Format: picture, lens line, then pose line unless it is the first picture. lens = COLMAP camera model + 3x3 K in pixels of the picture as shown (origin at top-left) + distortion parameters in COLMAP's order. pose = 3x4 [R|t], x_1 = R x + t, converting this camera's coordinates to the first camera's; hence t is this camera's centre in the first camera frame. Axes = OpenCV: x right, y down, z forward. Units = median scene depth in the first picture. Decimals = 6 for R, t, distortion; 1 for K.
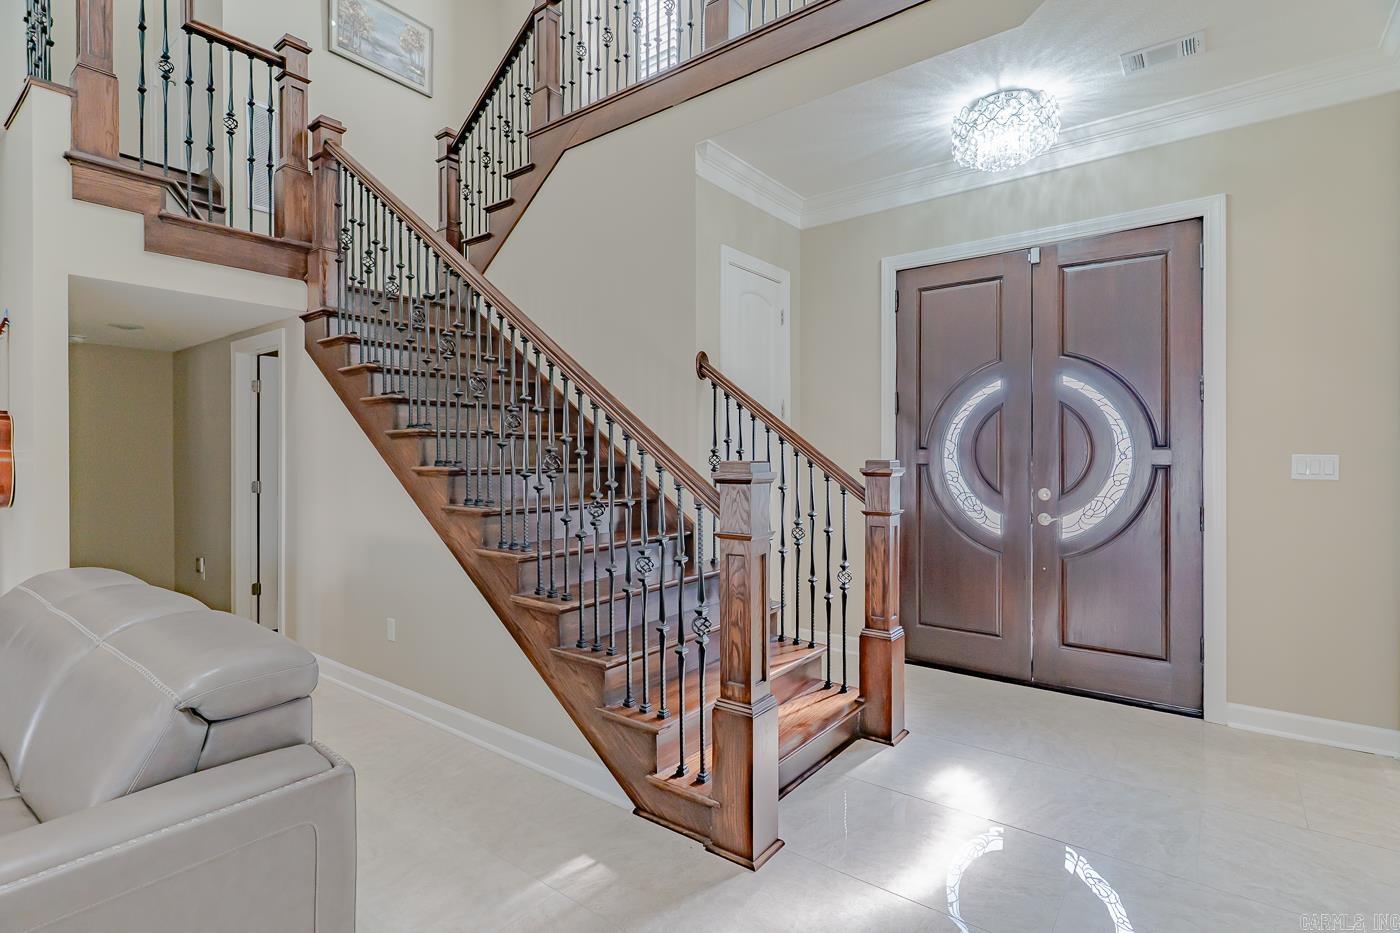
lens RADIAL K [[675.0, 0, 699.1], [0, 675.0, 457.7], [0, 0, 1]] dist [0.004560, 0.000664]
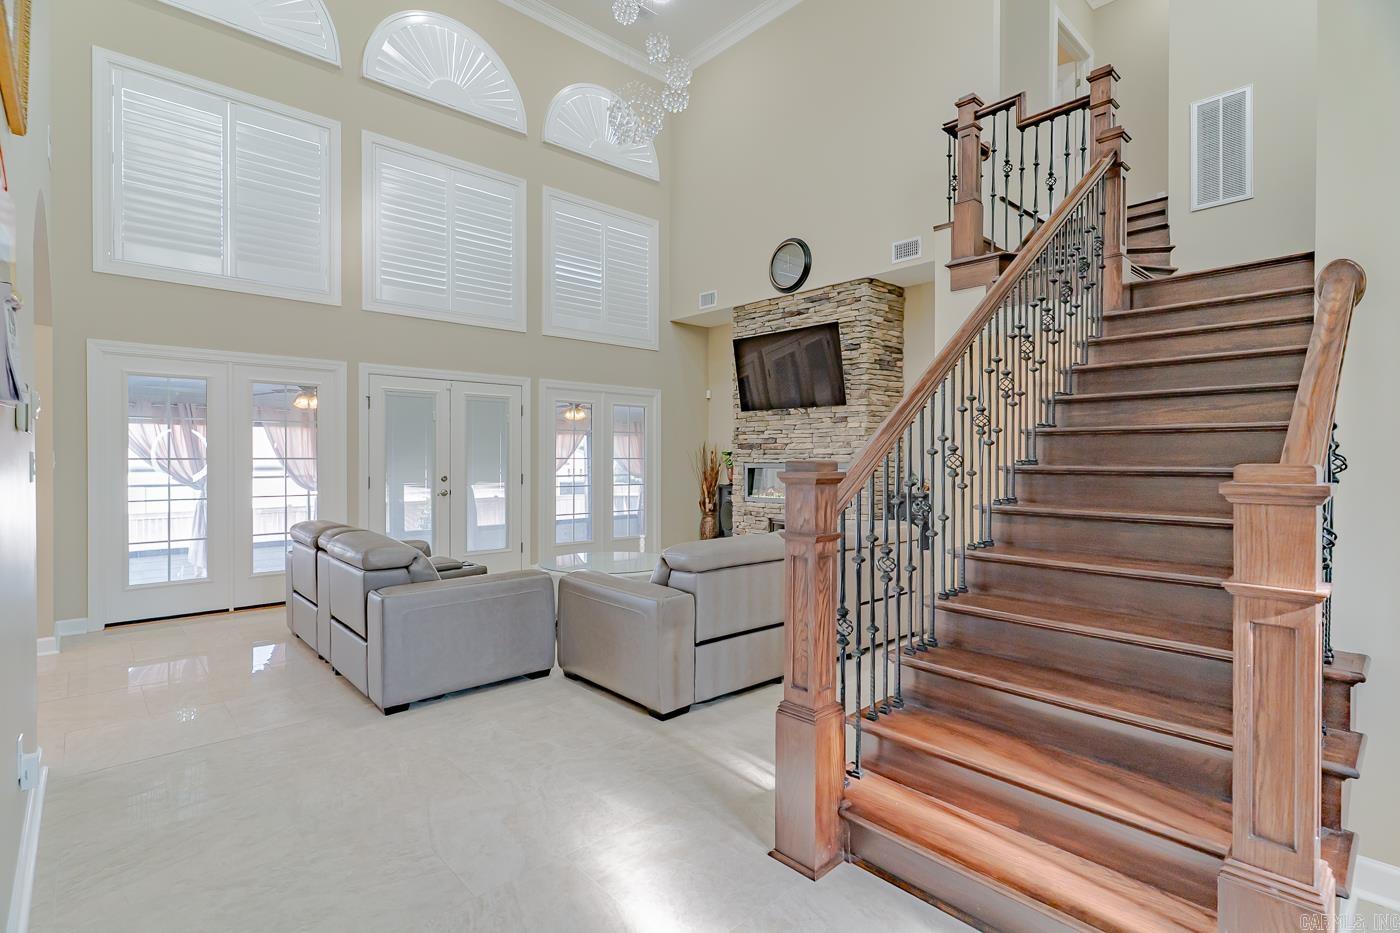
lens RADIAL K [[675.0, 0, 699.1], [0, 675.0, 457.7], [0, 0, 1]] dist [0.004560, 0.000664]
pose [[-0.170433, 0.003805, -0.985362, 0.648696], [-0.002264, 0.999988, 0.004253, -0.001223], [0.985367, 0.002956, -0.170423, 0.619124]]
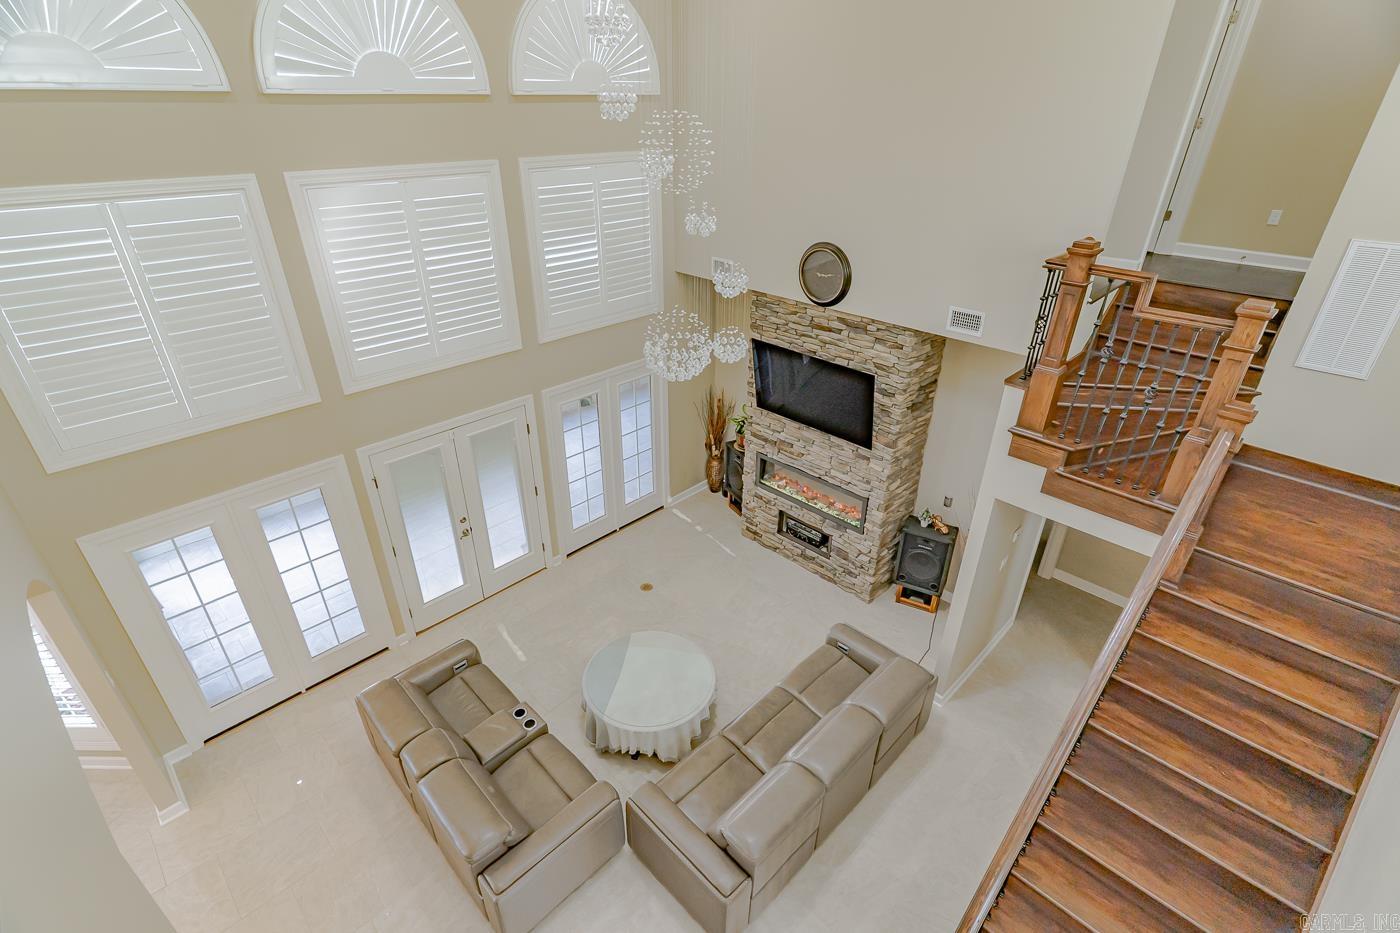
lens RADIAL K [[669.9, 0, 698.4], [0, 669.9, 469.7], [0, 0, 1]] dist [0.001301, 0.000053]
pose [[-0.124231, 0.488052, -0.863928, 0.382110], [-0.007599, 0.870179, 0.492677, -0.951233], [0.992224, 0.067771, -0.104394, 0.437714]]
